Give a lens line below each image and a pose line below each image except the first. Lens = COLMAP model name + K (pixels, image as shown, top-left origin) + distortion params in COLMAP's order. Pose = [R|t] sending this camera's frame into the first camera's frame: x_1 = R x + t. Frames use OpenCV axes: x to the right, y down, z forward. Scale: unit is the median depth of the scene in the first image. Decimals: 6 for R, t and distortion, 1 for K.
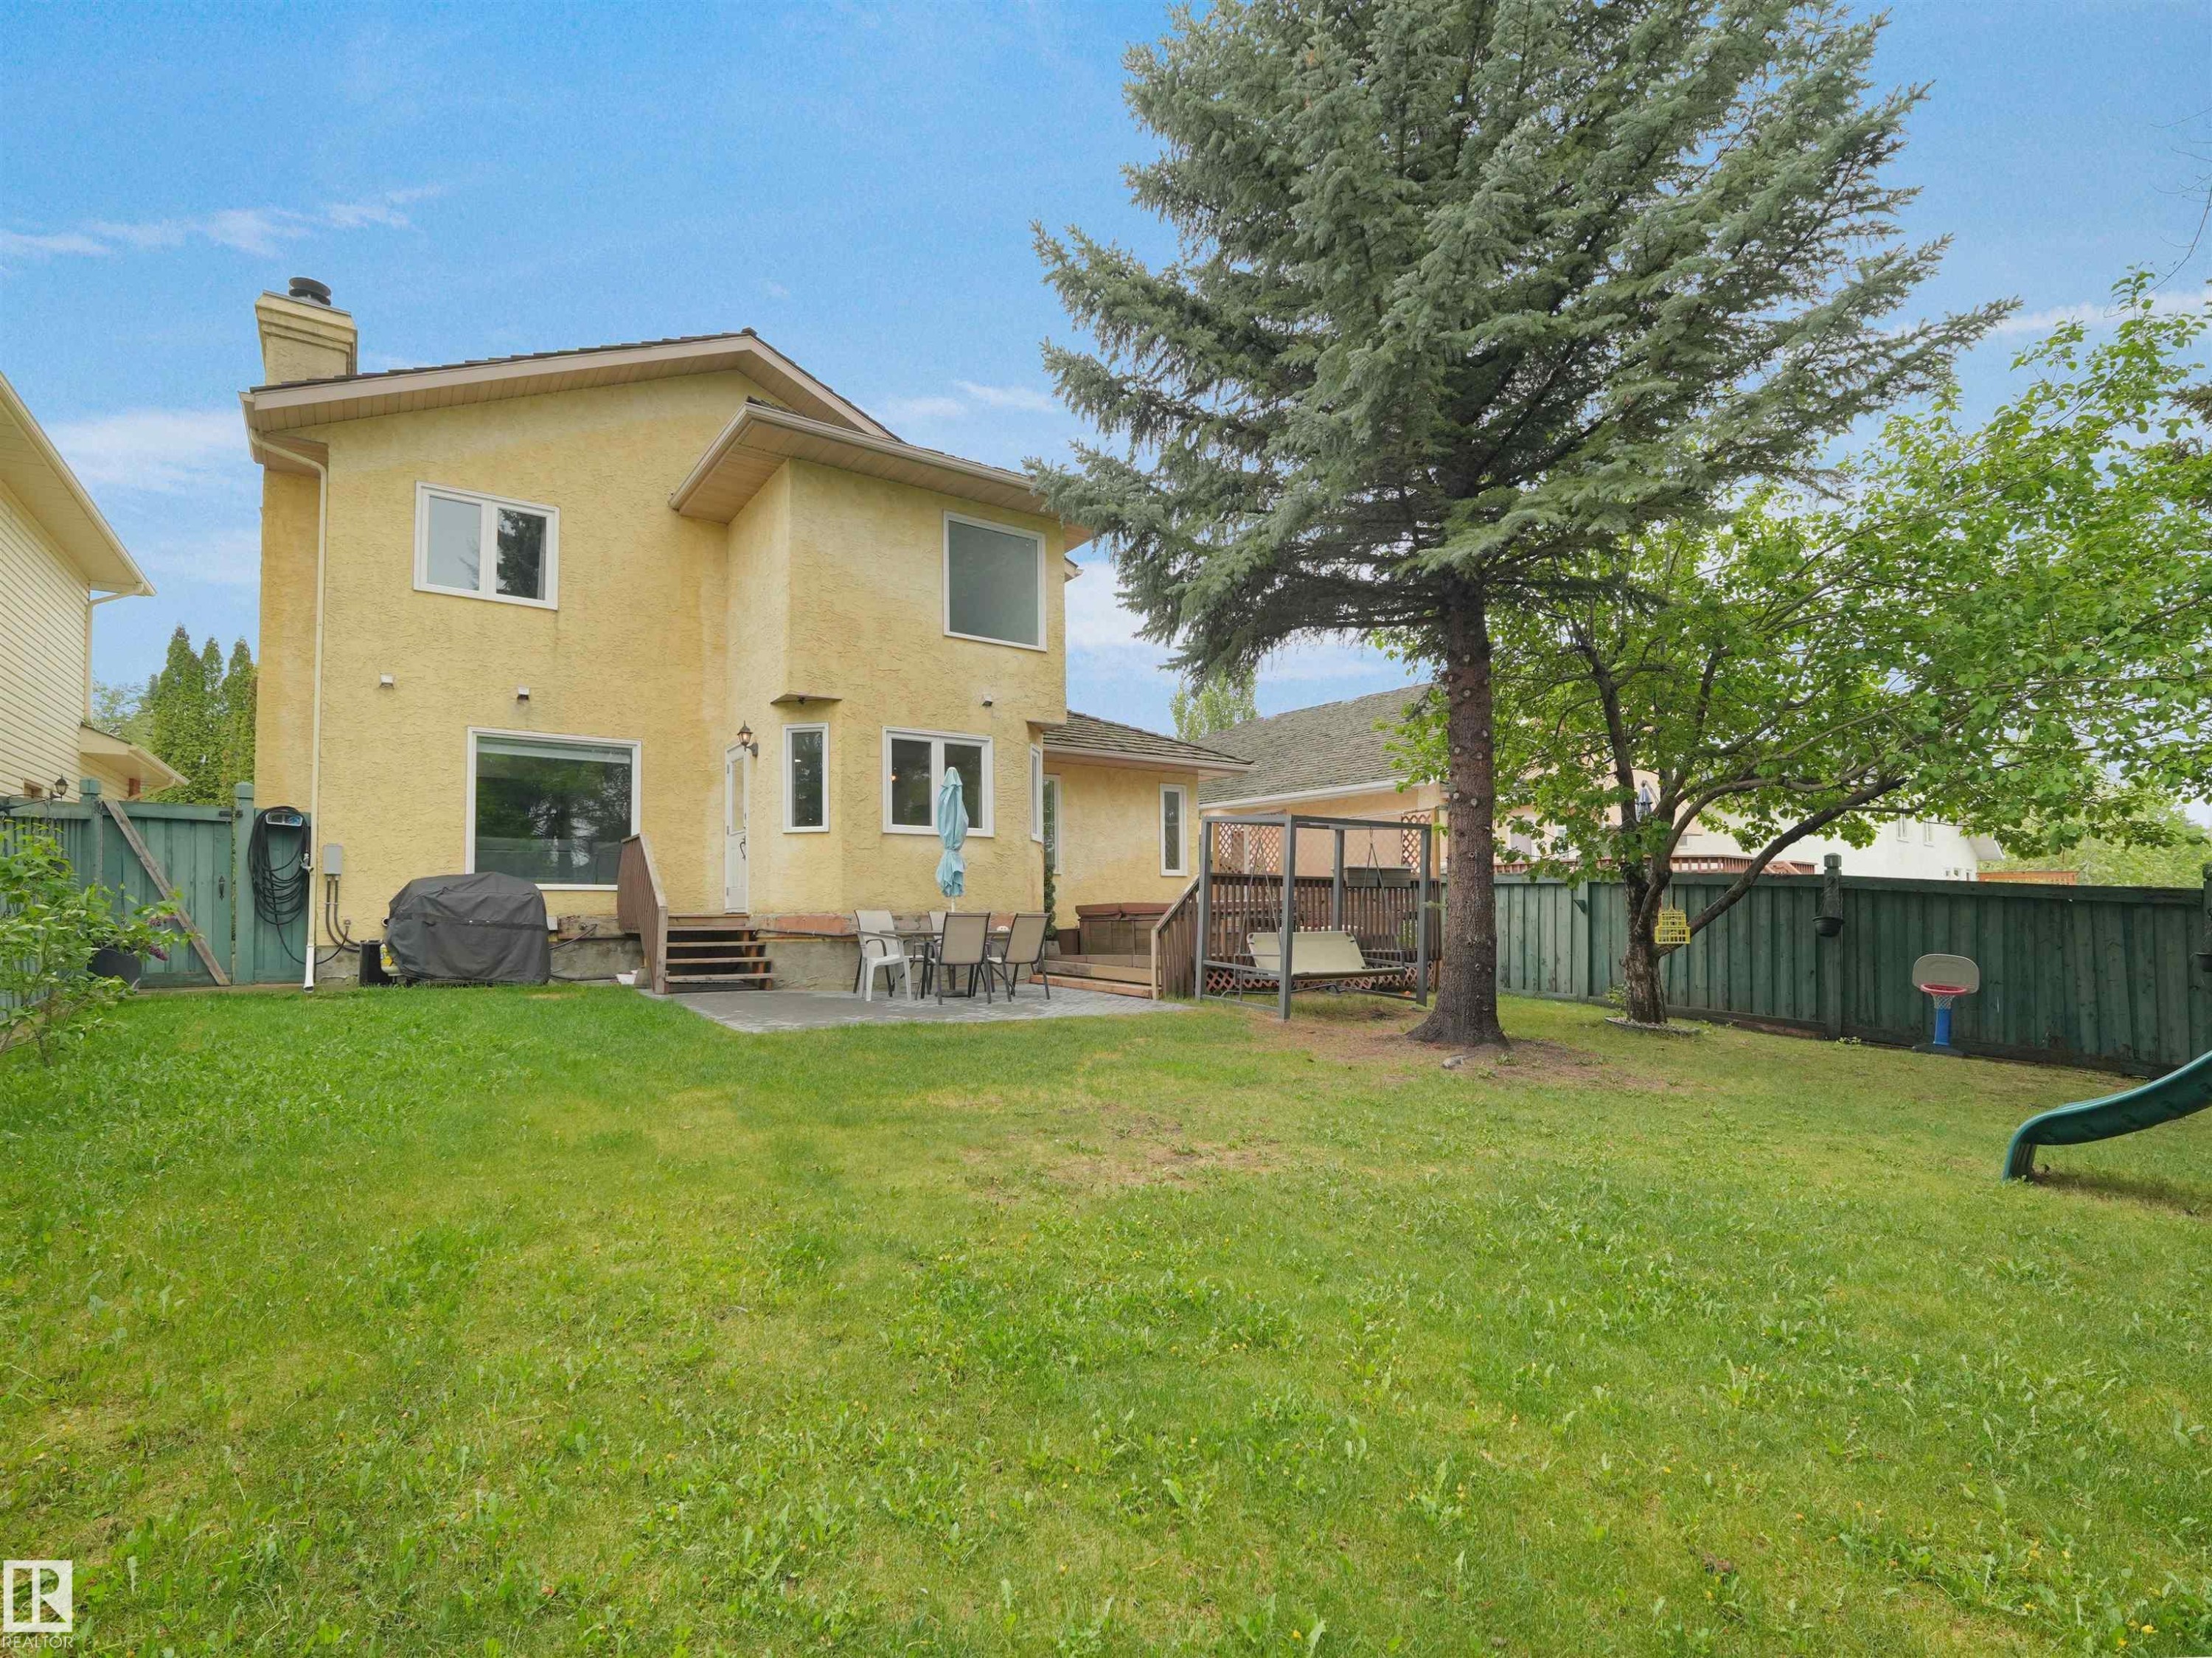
lens RADIAL K [[1098.2, 0, 1105.8], [0, 1098.2, 861.4], [0, 0, 1]] dist [0.001645, 0.000255]
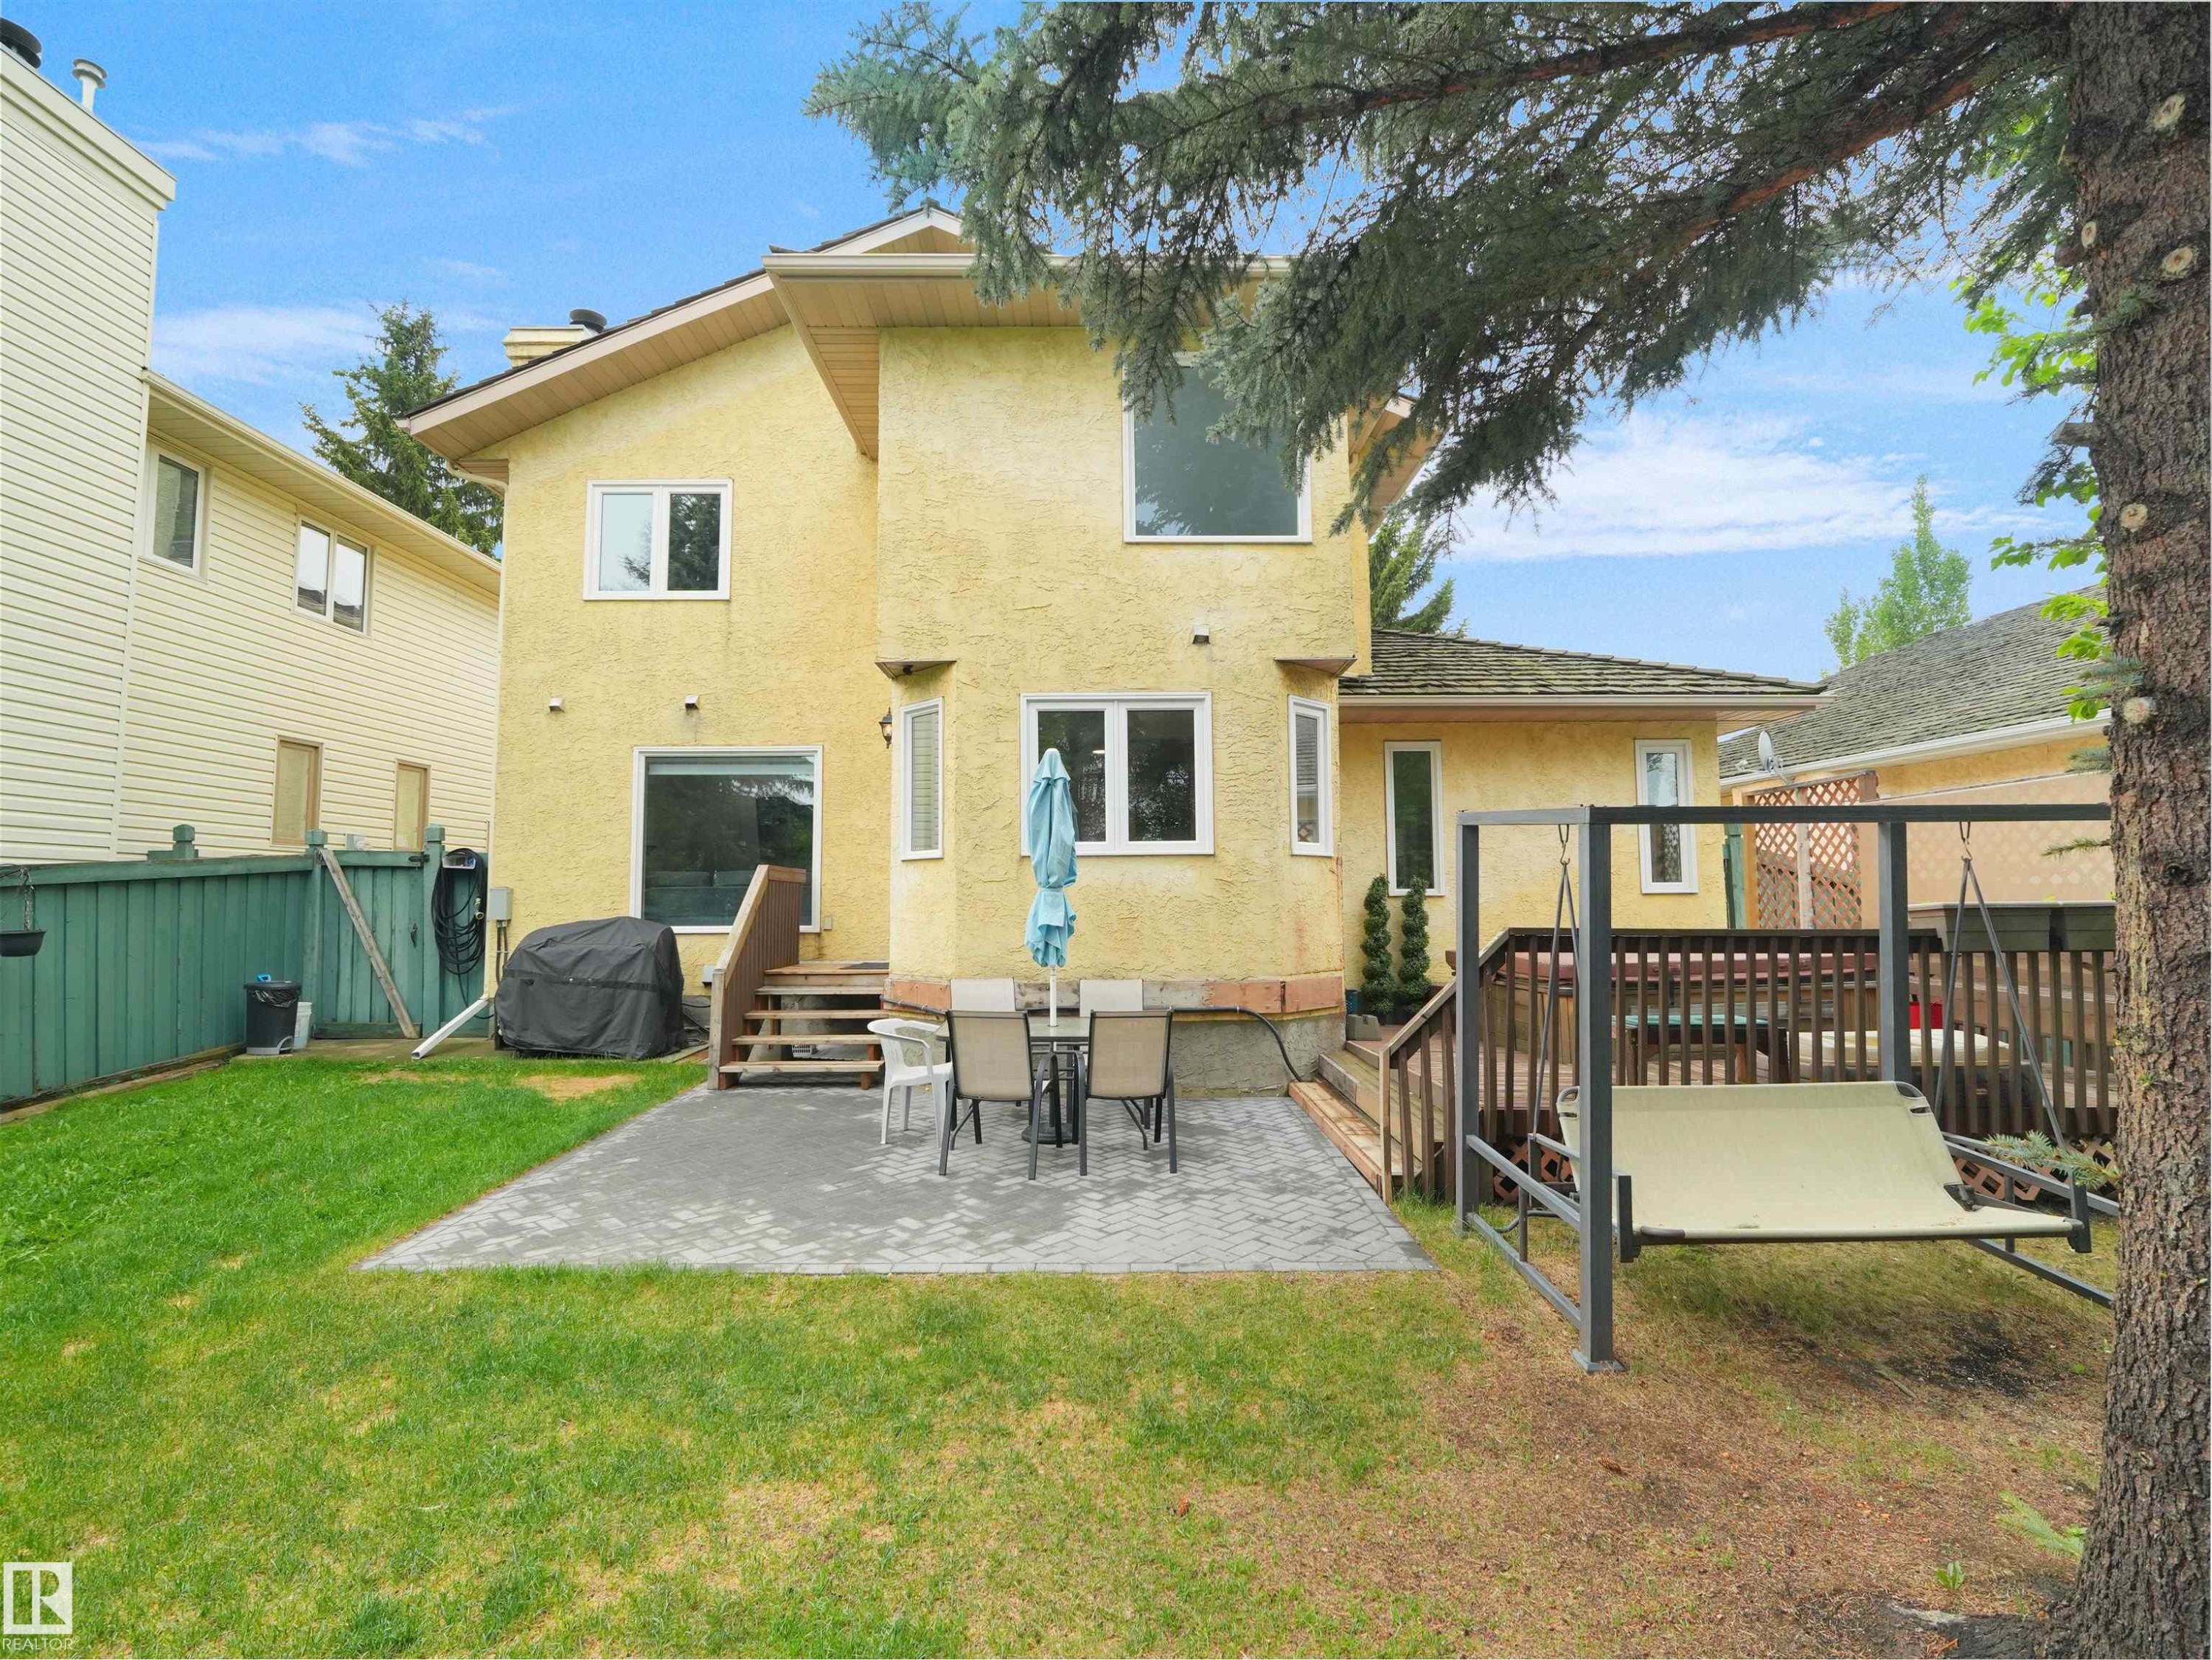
lens RADIAL K [[1056.9, 0, 1106.0], [0, 1056.9, 830.0], [0, 0, 1]] dist [0.000545, 0.000311]
pose [[0.826730, -0.038010, -0.561313, 0.198703], [0.031331, 0.999277, -0.021523, -0.026927], [0.561726, 0.000207, 0.827324, 0.520801]]
